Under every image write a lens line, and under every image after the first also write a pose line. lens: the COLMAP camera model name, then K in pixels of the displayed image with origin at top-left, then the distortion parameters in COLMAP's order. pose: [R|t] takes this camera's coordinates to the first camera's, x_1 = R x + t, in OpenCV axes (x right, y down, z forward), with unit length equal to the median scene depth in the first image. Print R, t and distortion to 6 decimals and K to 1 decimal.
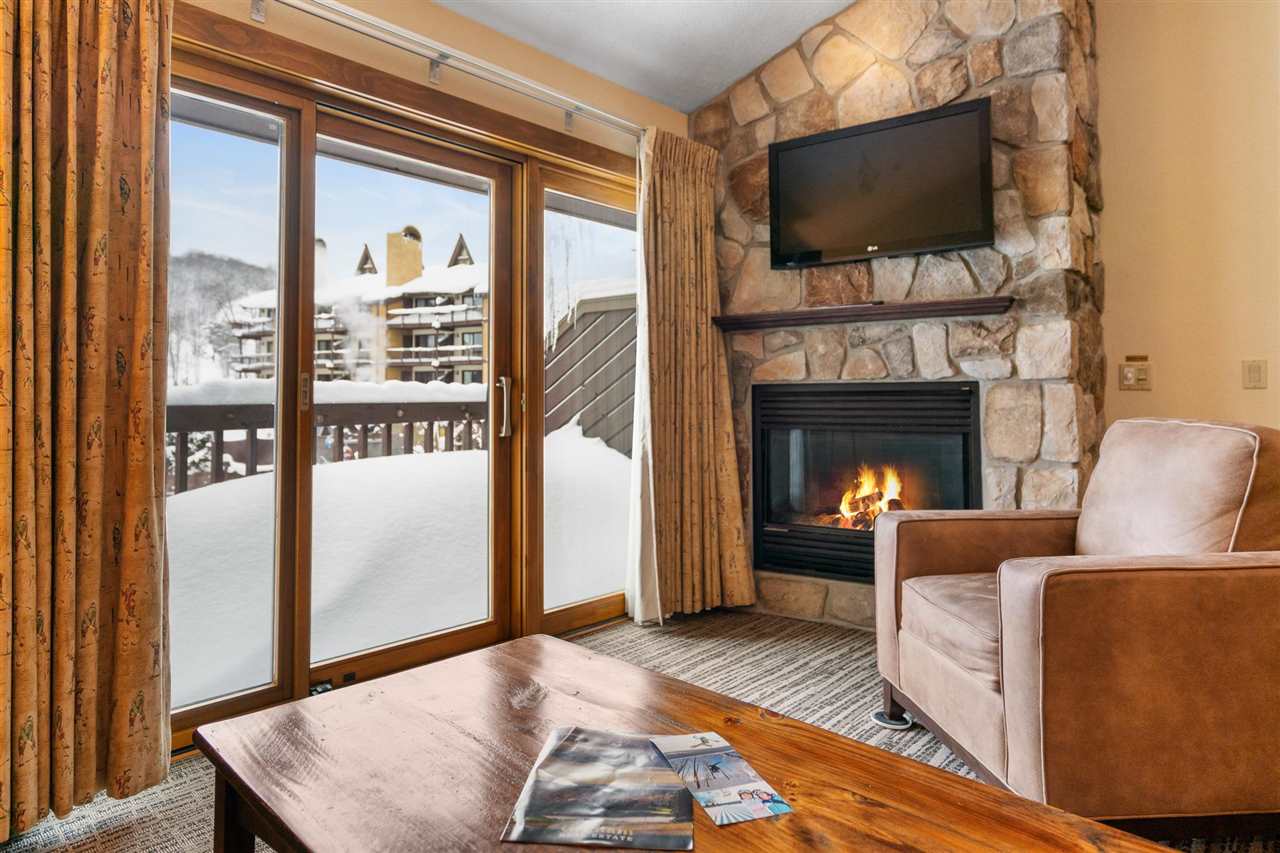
lens RADIAL K [[733.1, 0, 640.0], [0, 733.1, 363.8], [0, 0, 1]] dist [0.018206, -0.000548]
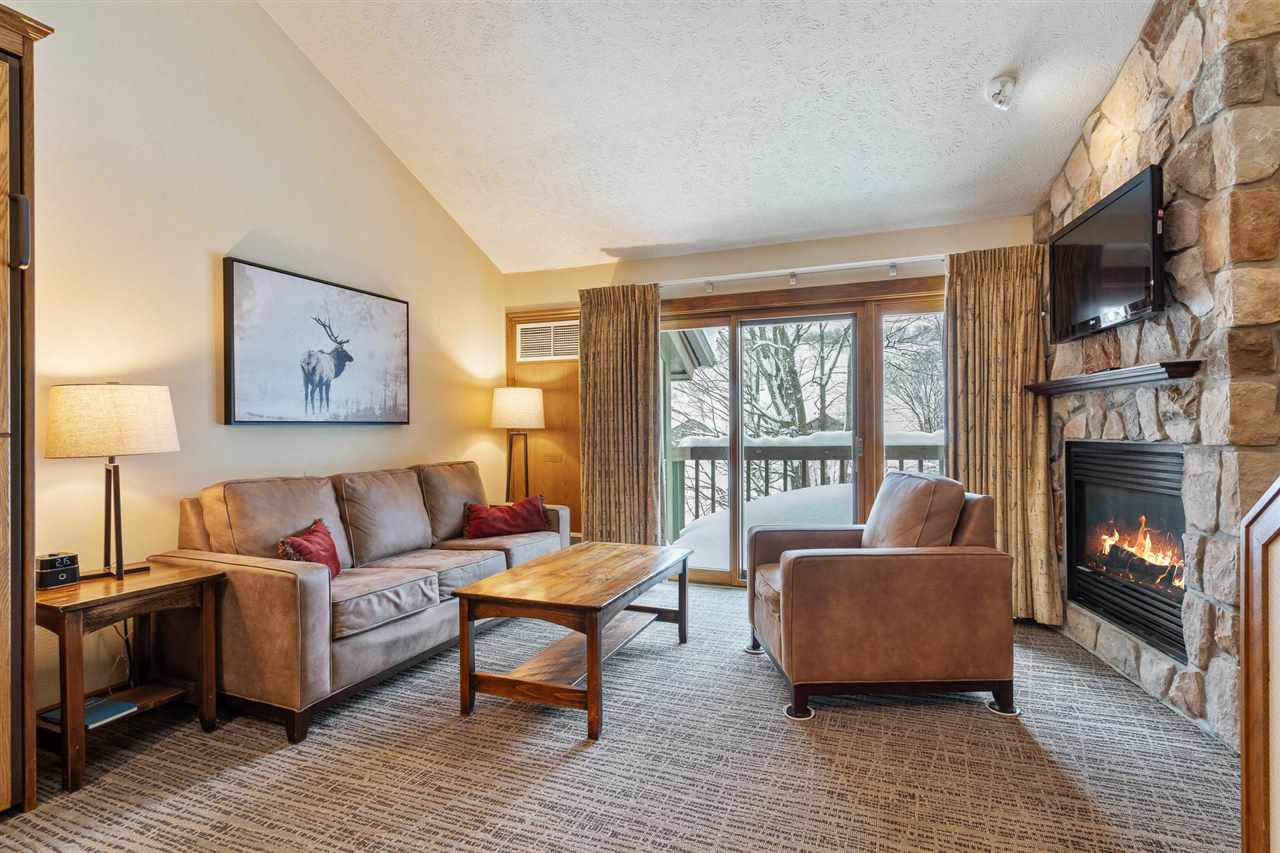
lens RADIAL K [[625.7, 0, 640.8], [0, 625.7, 429.7], [0, 0, 1]] dist [0.002562, 0.000019]
pose [[0.354633, 0.002782, -0.935002, 0.947722], [0.045902, 0.998738, 0.020382, -0.045980], [0.933878, -0.050147, 0.354057, 0.024581]]
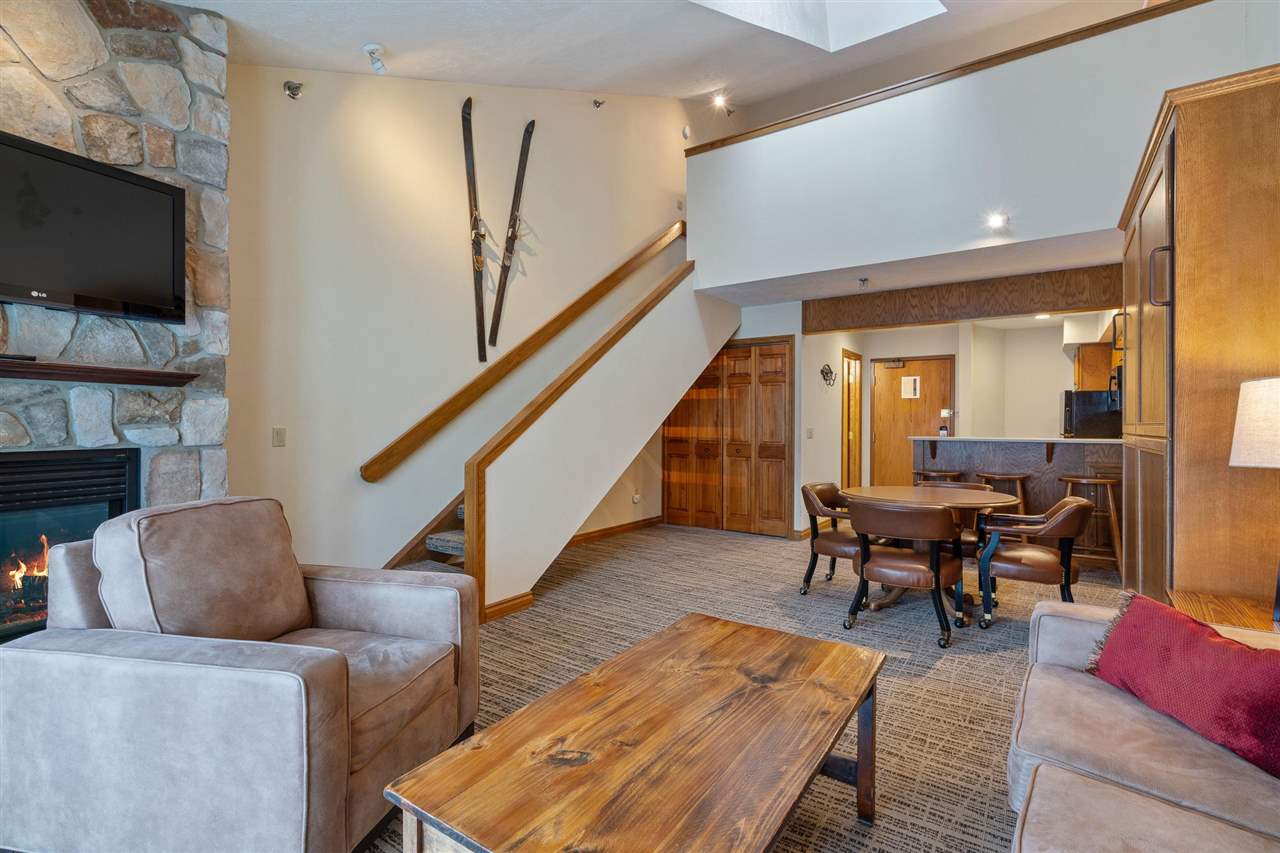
lens RADIAL K [[576.2, 0, 637.6], [0, 576.2, 426.8], [0, 0, 1]] dist [-0.002708, -0.000005]
pose [[-0.131626, 0.000429, 0.991299, -0.423371], [-0.048192, 0.998815, -0.006831, -0.033483], [-0.990127, -0.048672, -0.131450, 0.394807]]
